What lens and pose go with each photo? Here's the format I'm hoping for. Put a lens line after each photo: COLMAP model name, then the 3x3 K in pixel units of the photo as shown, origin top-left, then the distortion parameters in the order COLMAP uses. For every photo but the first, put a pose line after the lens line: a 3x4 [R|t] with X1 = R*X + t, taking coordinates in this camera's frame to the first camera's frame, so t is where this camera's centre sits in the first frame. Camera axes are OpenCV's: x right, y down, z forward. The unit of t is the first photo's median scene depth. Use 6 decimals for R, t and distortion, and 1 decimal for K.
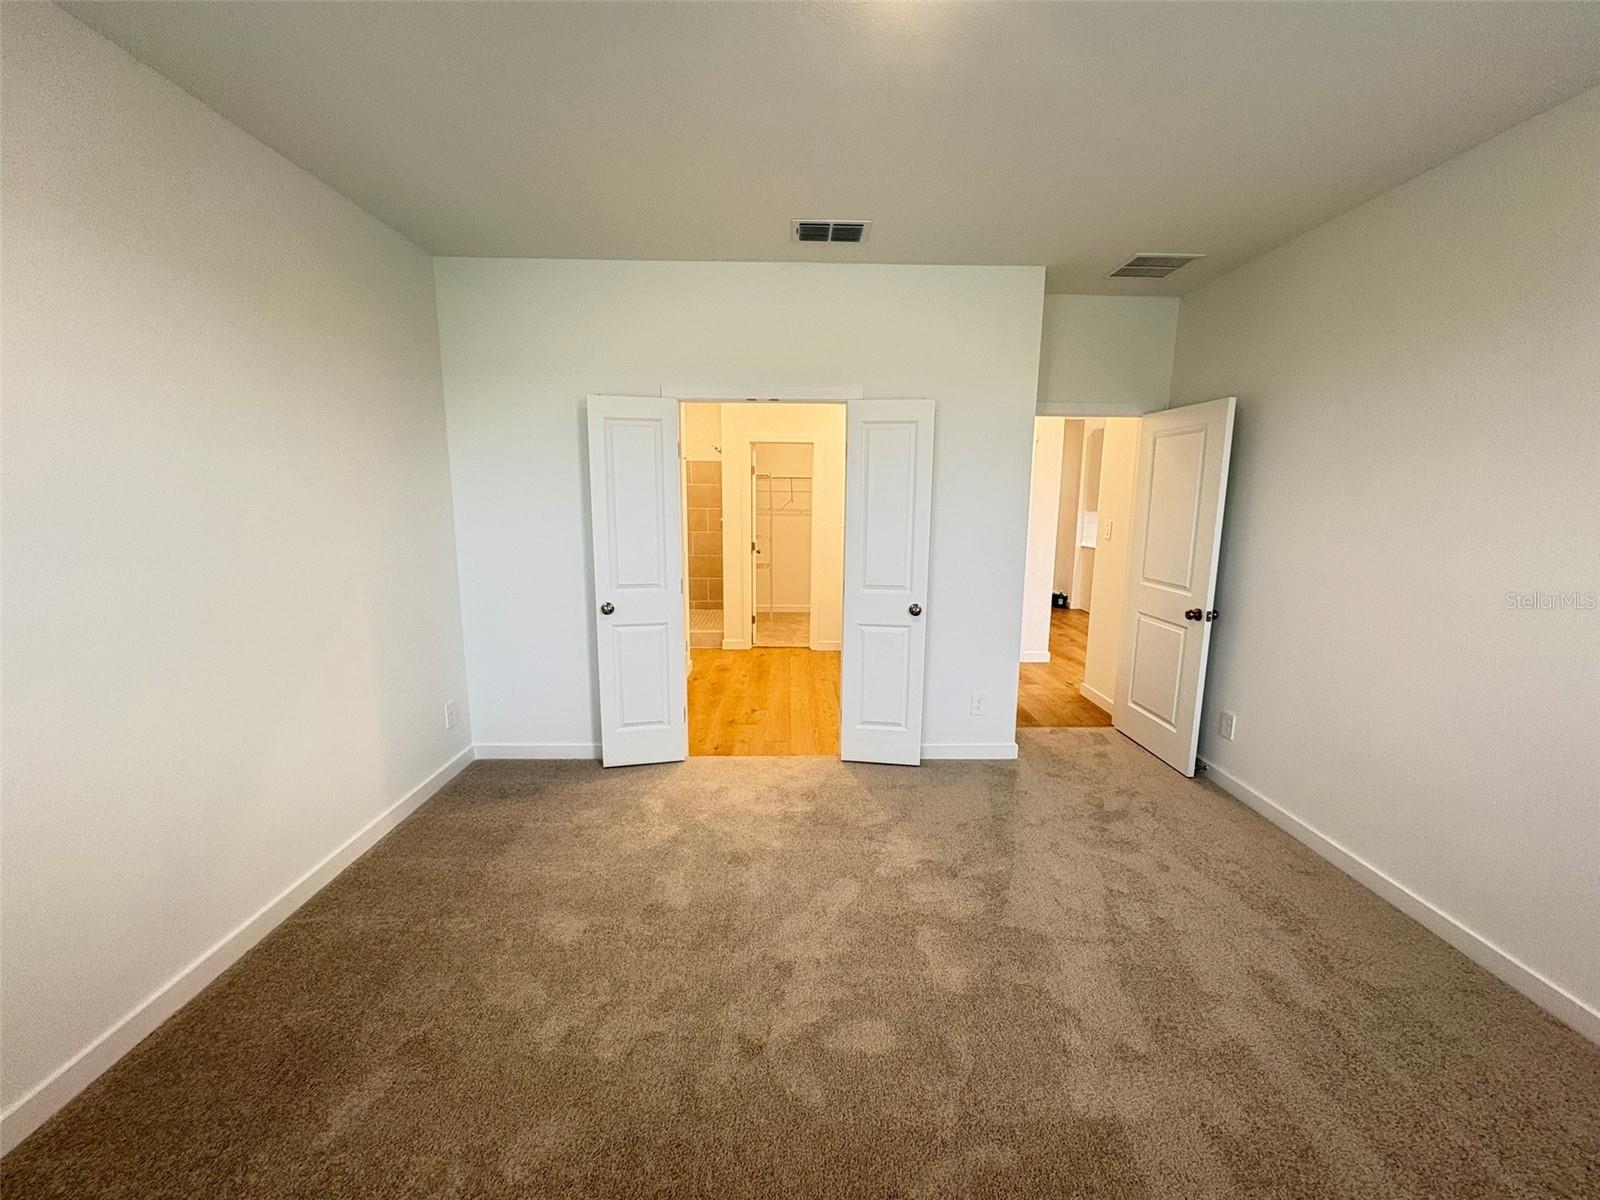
lens RADIAL K [[638.4, 0, 800.0], [0, 638.4, 600.0], [0, 0, 1]] dist [0.001920, 0.000151]
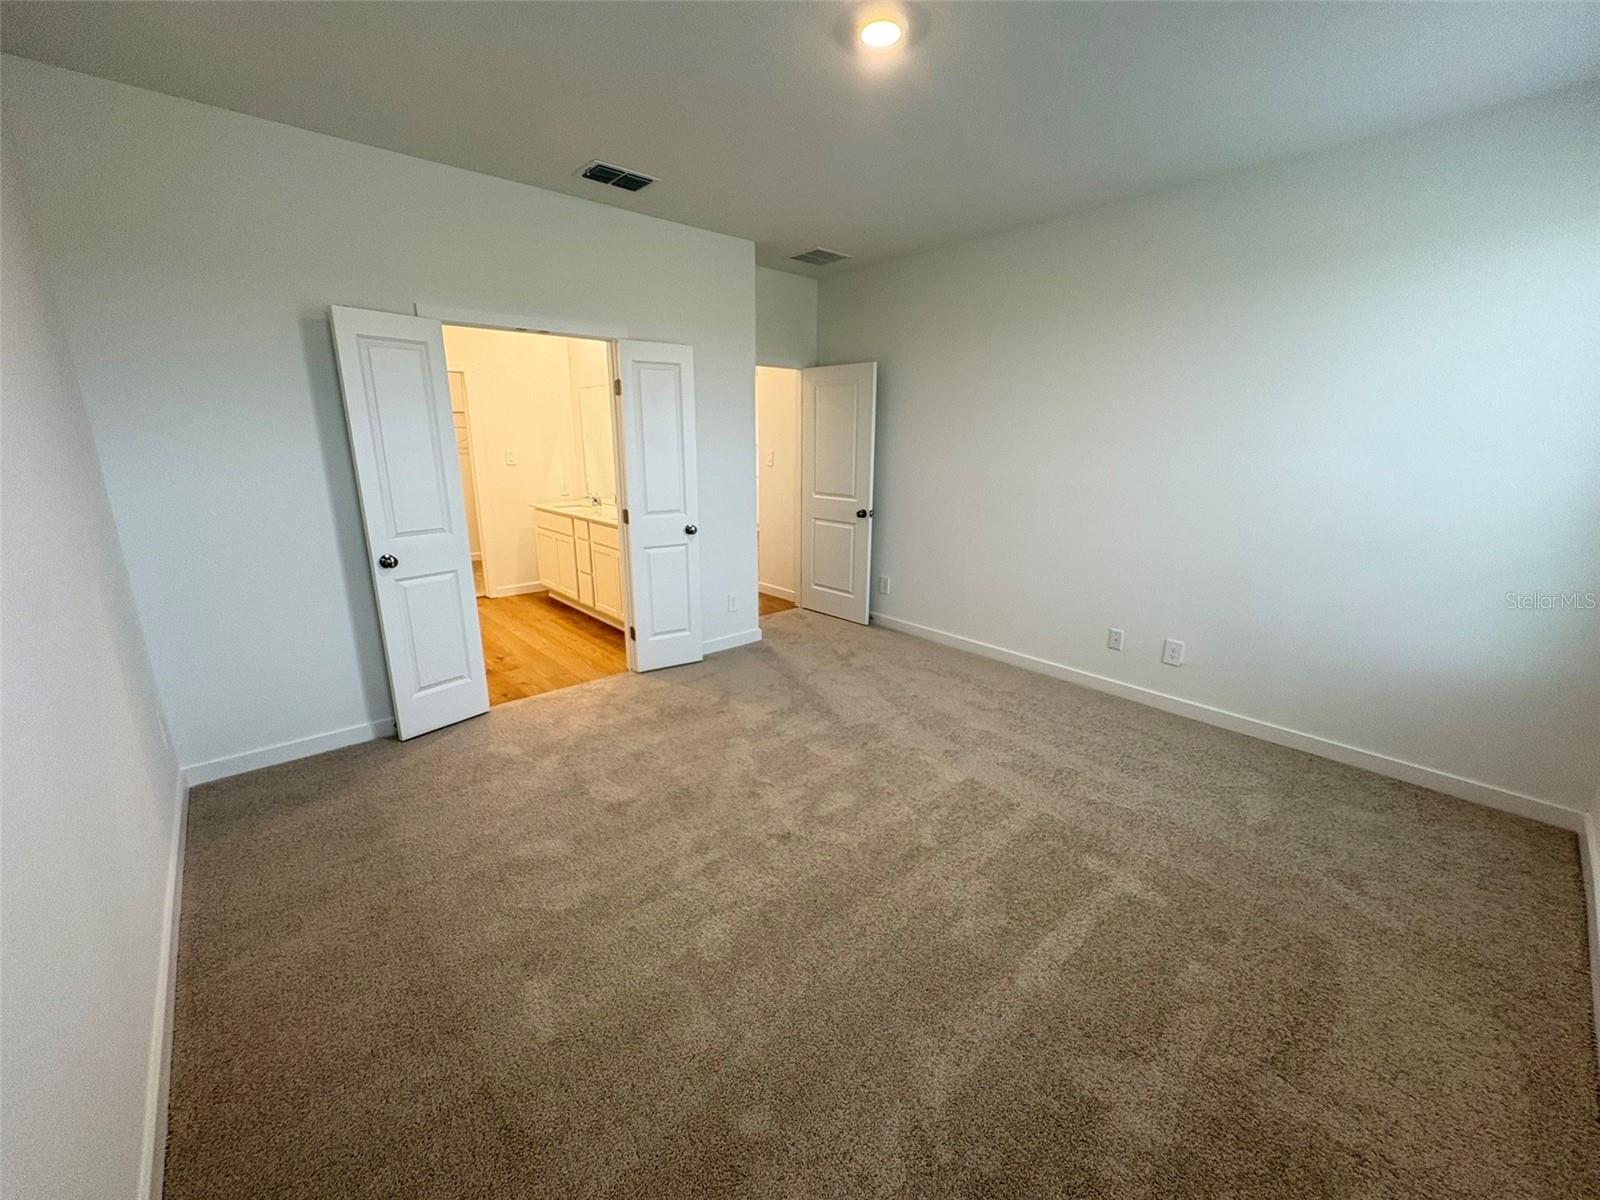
lens RADIAL K [[638.4, 0, 800.0], [0, 638.4, 600.0], [0, 0, 1]] dist [0.001920, 0.000151]
pose [[0.761050, -0.165300, 0.627279, -0.424339], [0.105301, 0.985644, 0.131979, 0.009373], [-0.640089, -0.034389, 0.767531, -0.033505]]
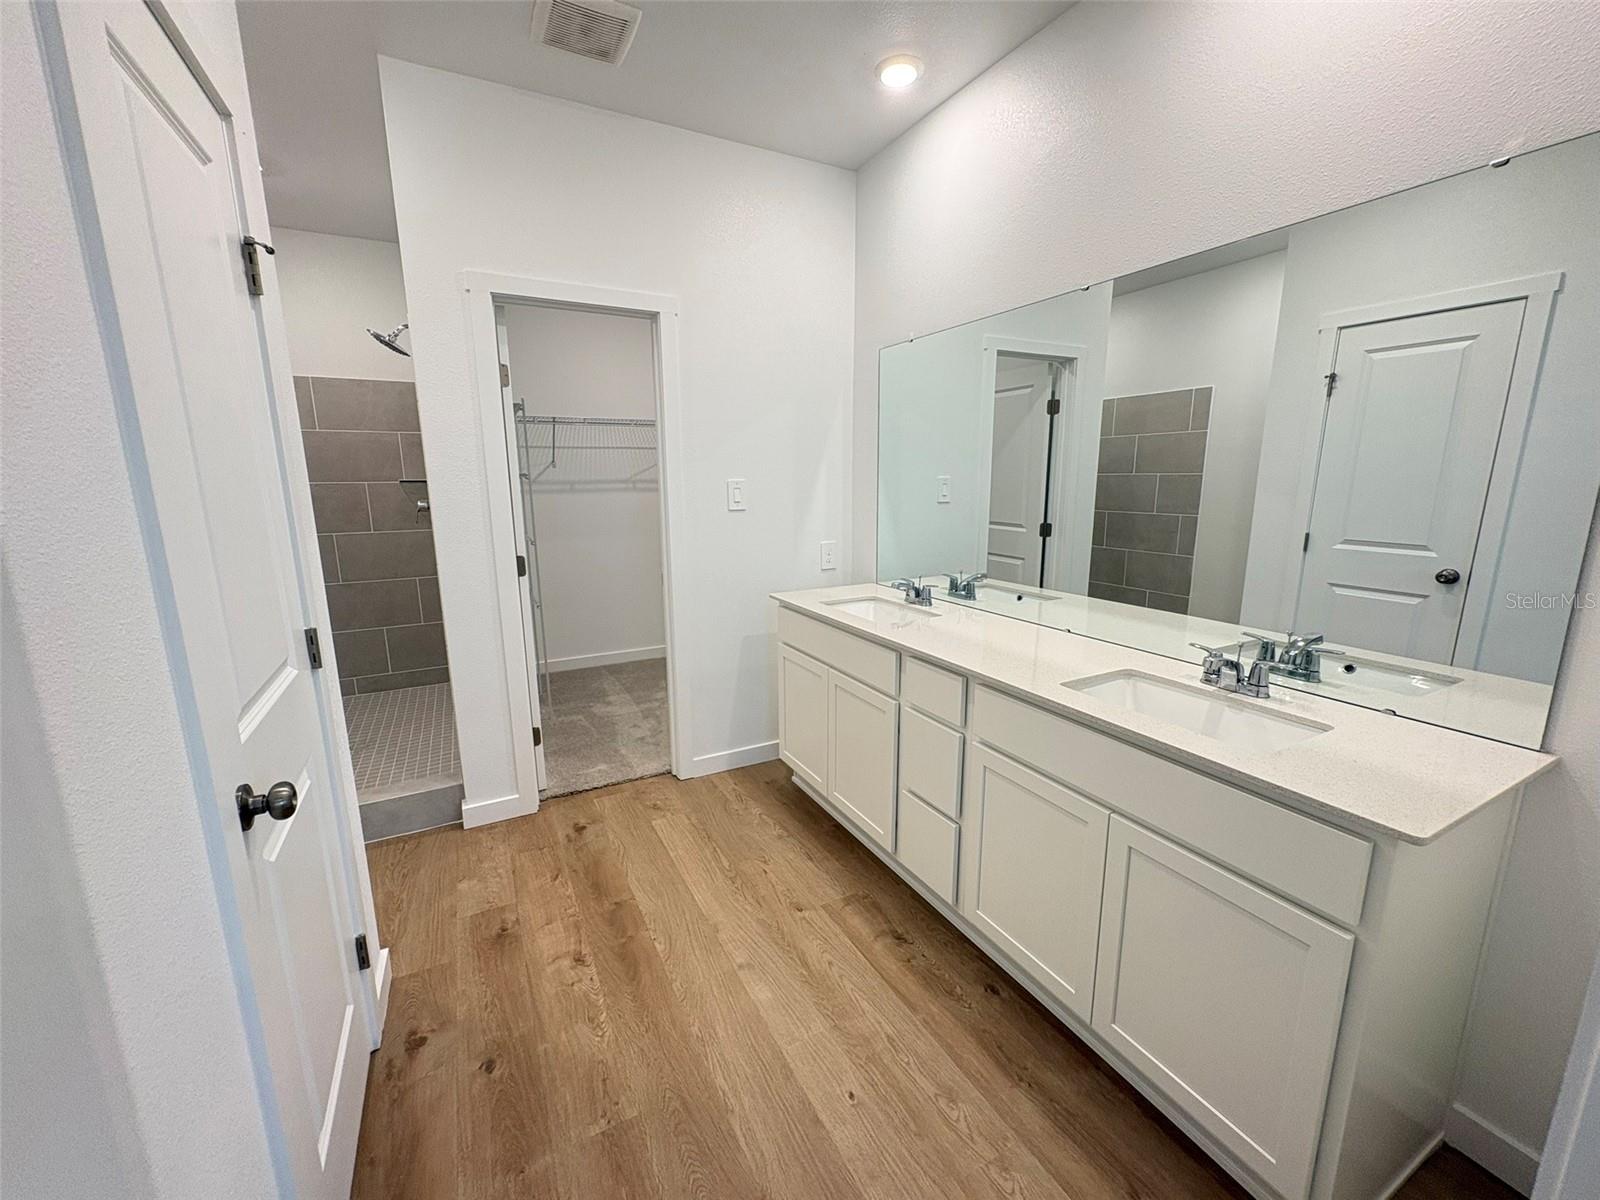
lens RADIAL K [[638.4, 0, 800.0], [0, 638.4, 600.0], [0, 0, 1]] dist [0.001920, 0.000151]
pose [[0.892563, -0.100293, 0.439627, -0.177968], [0.086956, 0.994935, 0.050432, -0.125940], [-0.442458, -0.006786, 0.896764, 1.022398]]
